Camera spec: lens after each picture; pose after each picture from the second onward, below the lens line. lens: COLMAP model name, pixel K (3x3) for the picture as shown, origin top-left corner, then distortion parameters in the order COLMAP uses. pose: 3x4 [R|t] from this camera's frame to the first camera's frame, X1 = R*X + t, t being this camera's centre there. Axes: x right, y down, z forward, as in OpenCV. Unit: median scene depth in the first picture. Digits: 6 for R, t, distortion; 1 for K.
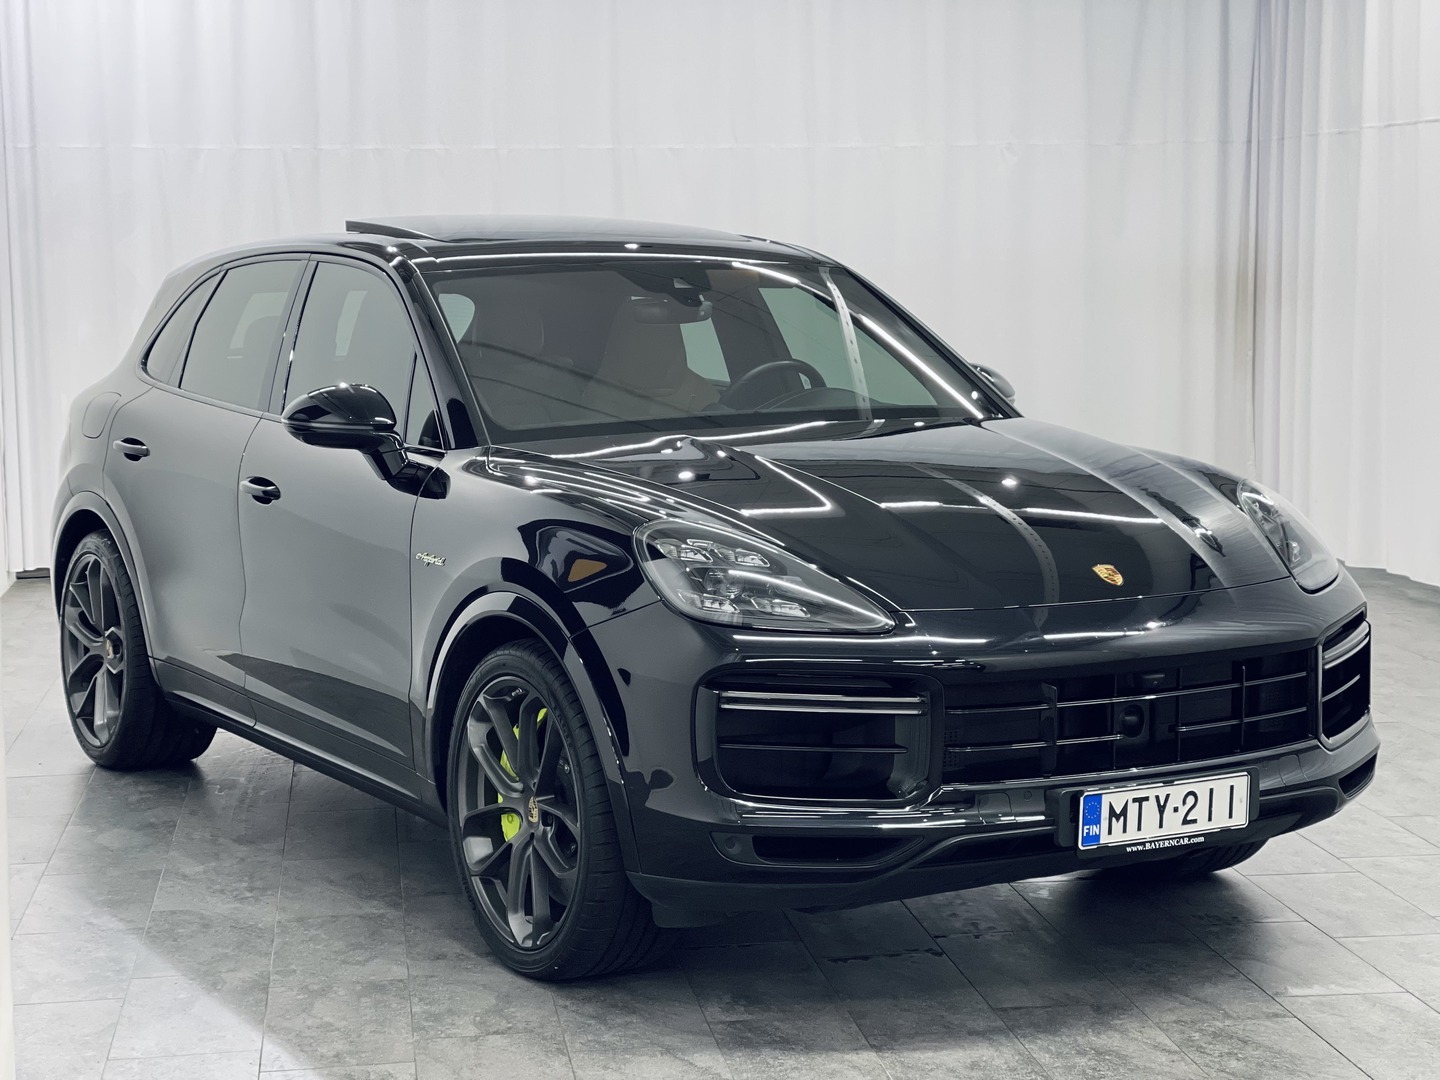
lens RADIAL K [[2688.4, 0, 720.0], [0, 2688.4, 540.0], [0, 0, 1]] dist [0.164827, 0.059208]
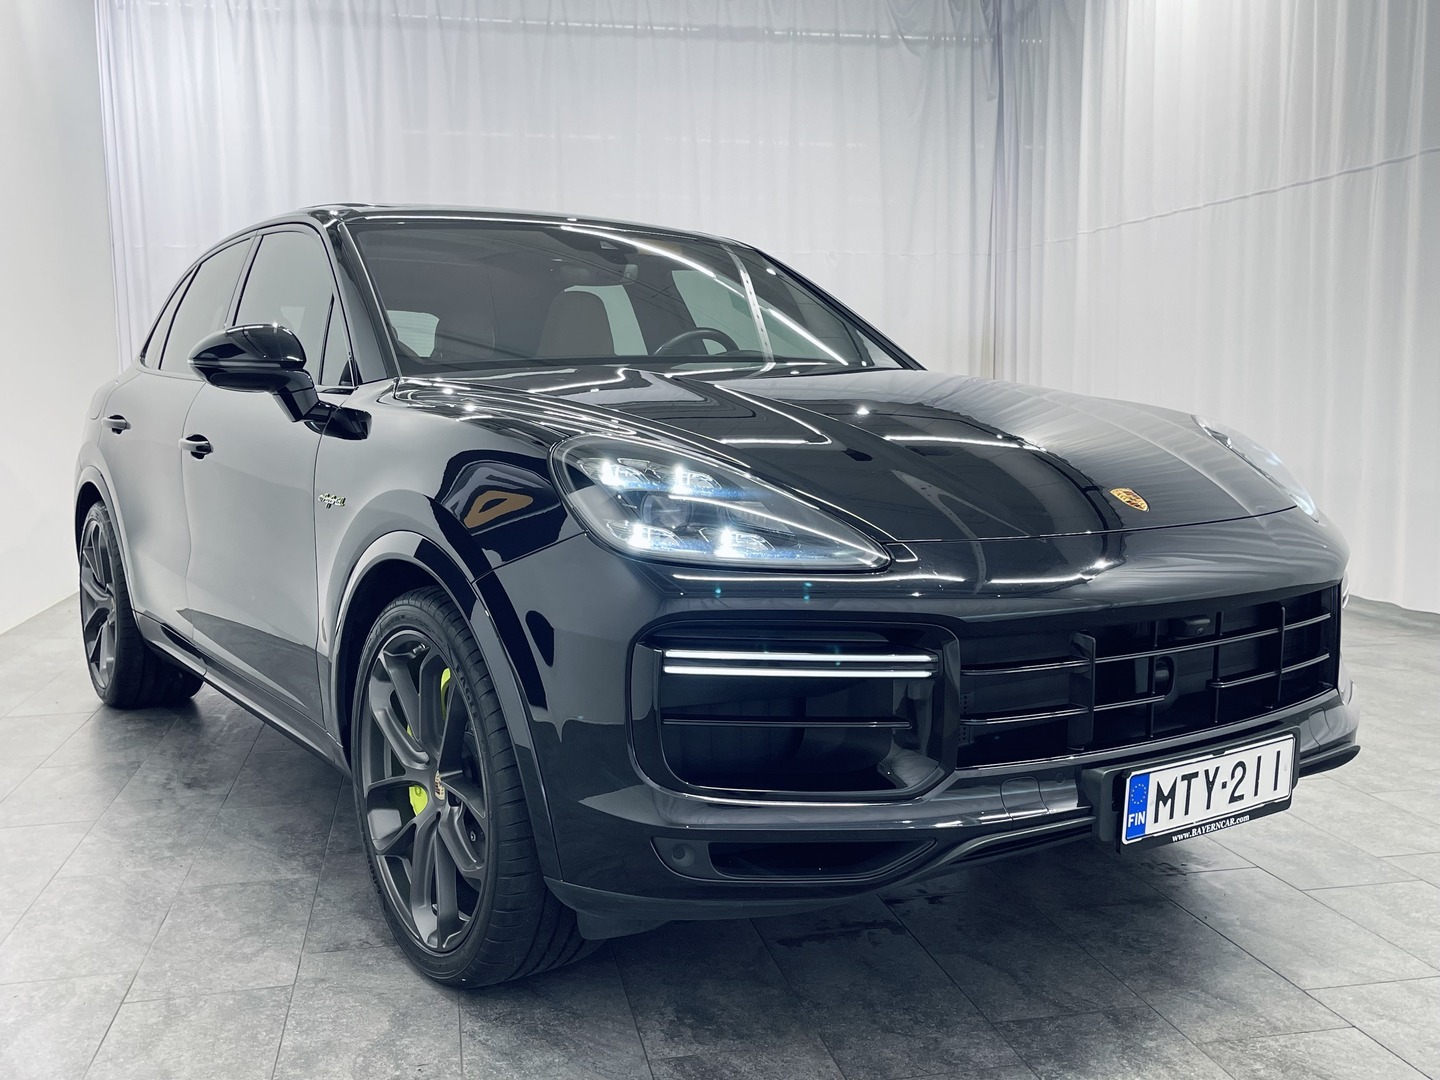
lens RADIAL K [[1381.3, 0, 720.0], [0, 1381.3, 540.0], [0, 0, 1]] dist [0.000948, -0.002737]
pose [[0.997855, -0.008726, 0.064885, -0.008170], [0.008923, 0.999956, -0.002747, 0.024387], [-0.064858, 0.003320, 0.997889, 0.562000]]
